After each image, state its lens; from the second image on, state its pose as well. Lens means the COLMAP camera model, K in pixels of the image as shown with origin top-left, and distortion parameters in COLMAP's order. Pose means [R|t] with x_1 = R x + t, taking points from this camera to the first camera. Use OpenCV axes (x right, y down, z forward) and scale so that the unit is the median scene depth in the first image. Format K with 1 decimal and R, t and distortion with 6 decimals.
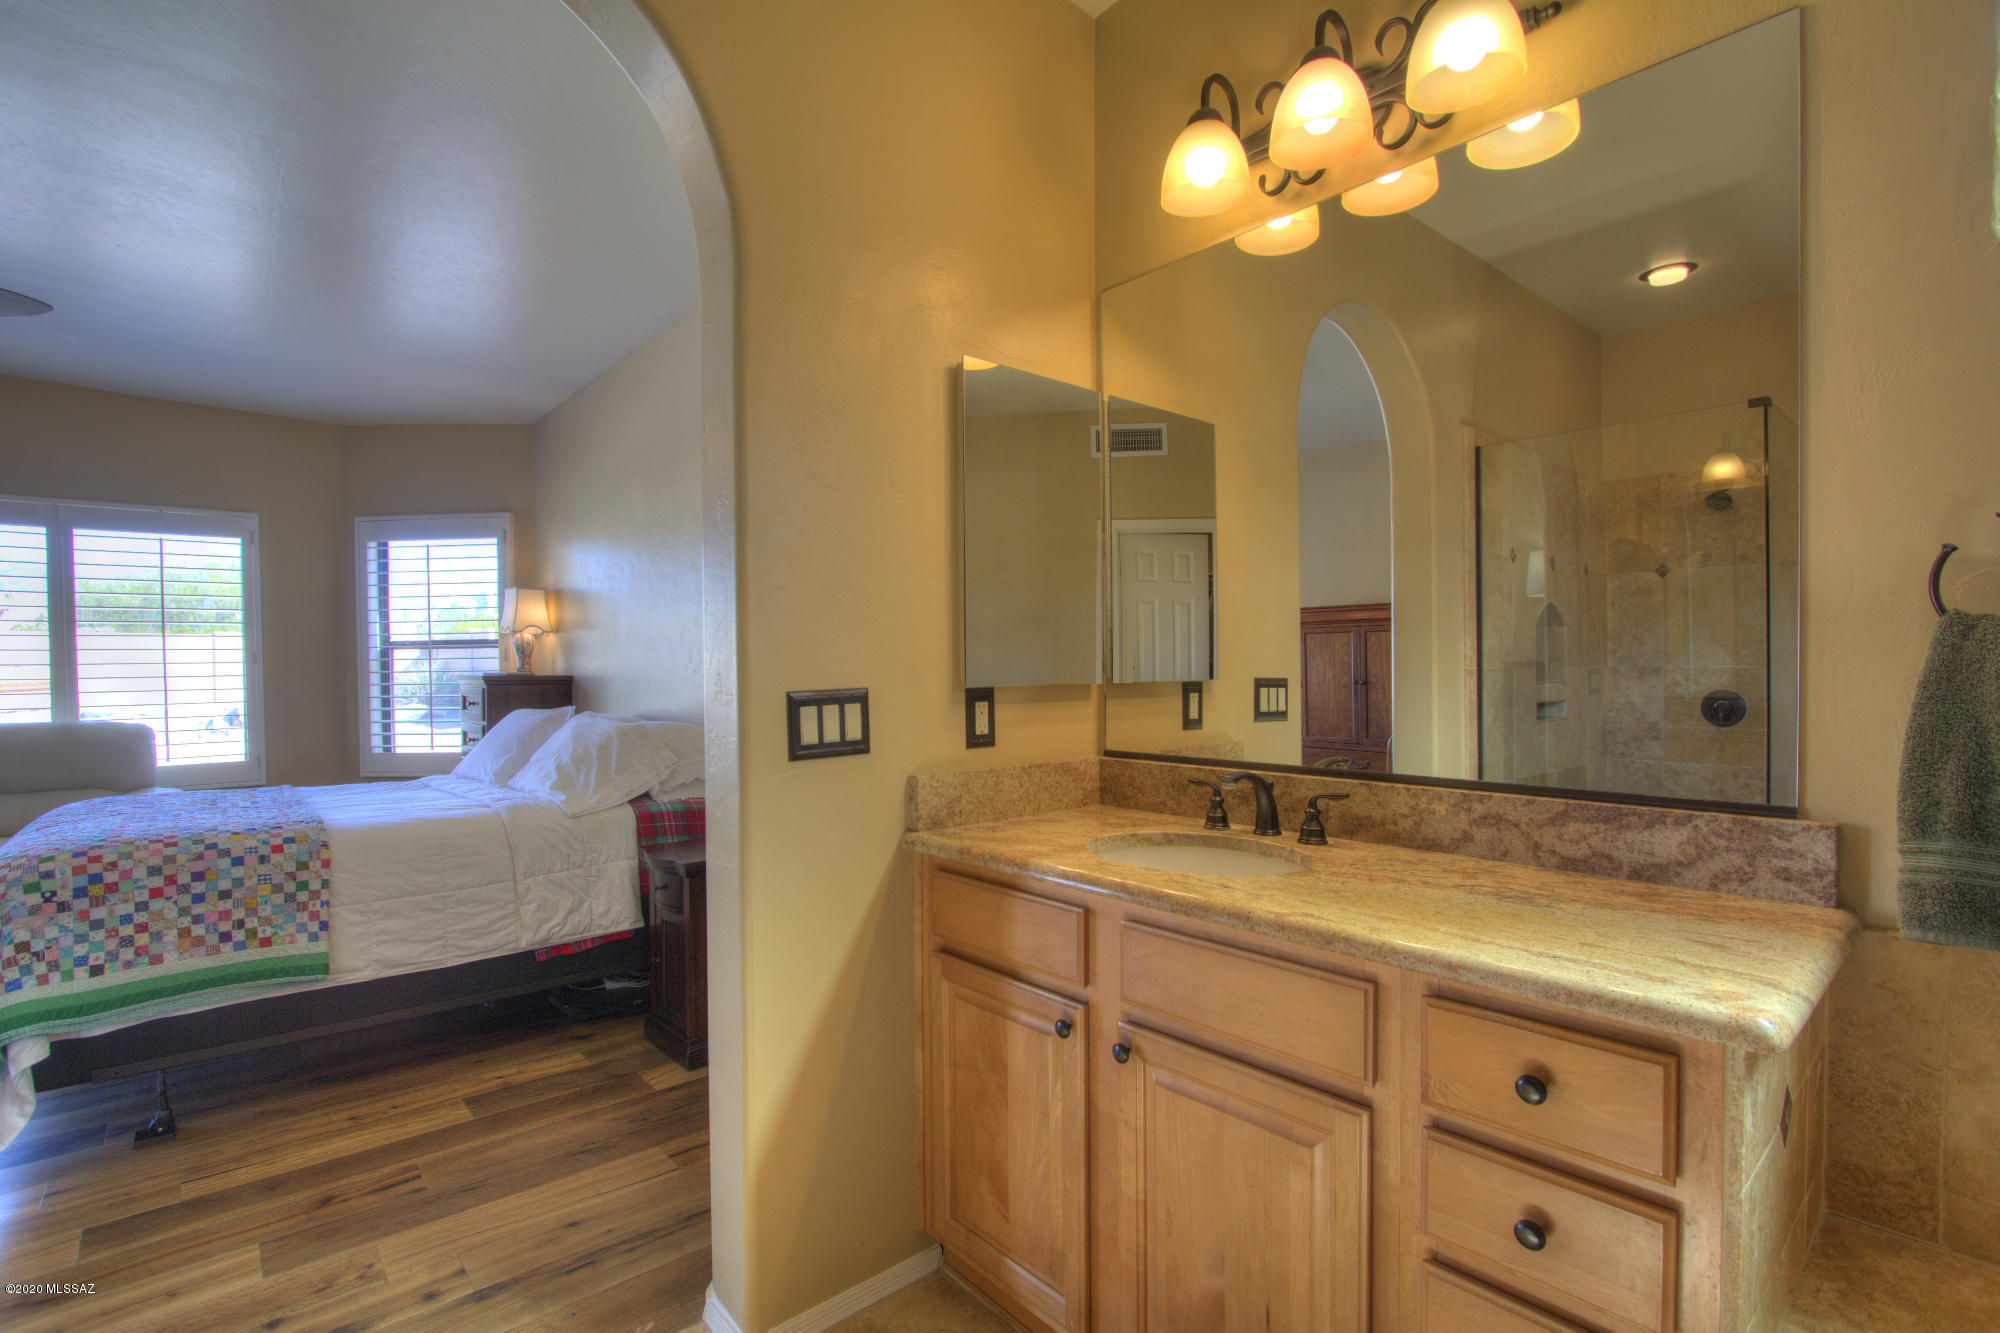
lens RADIAL K [[948.6, 0, 994.7], [0, 948.6, 677.4], [0, 0, 1]] dist [-0.005330, 0.000011]
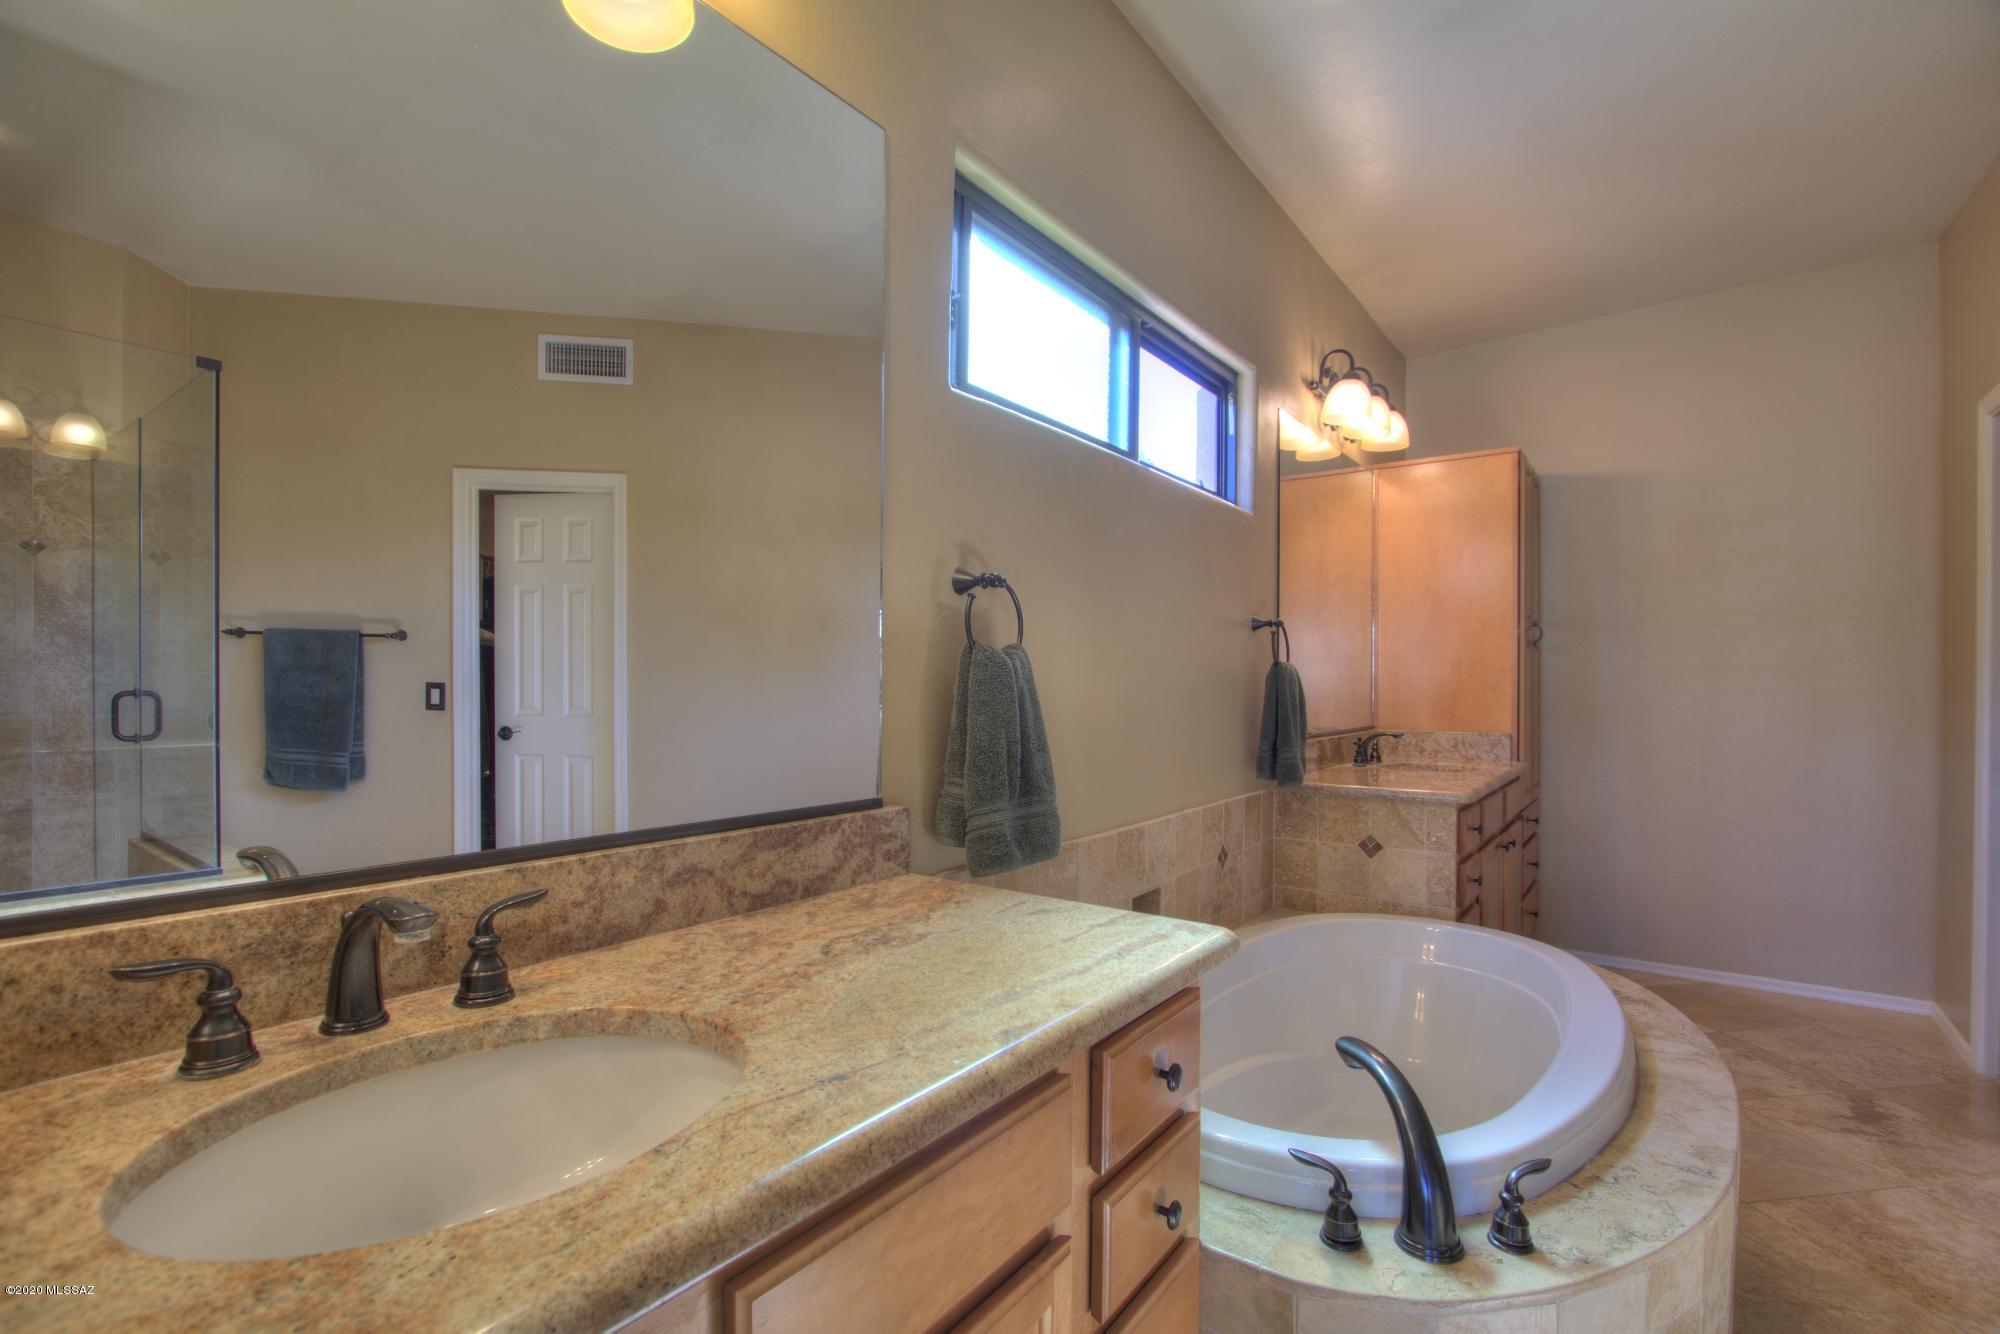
lens RADIAL K [[906.9, 0, 995.8], [0, 906.9, 685.9], [0, 0, 1]] dist [0.000092, 0.000090]
pose [[-0.197926, 0.004989, 0.980204, -1.109610], [0.007248, 0.999967, -0.003626, 0.010834], [-0.980190, 0.006387, -0.197956, 4.092412]]
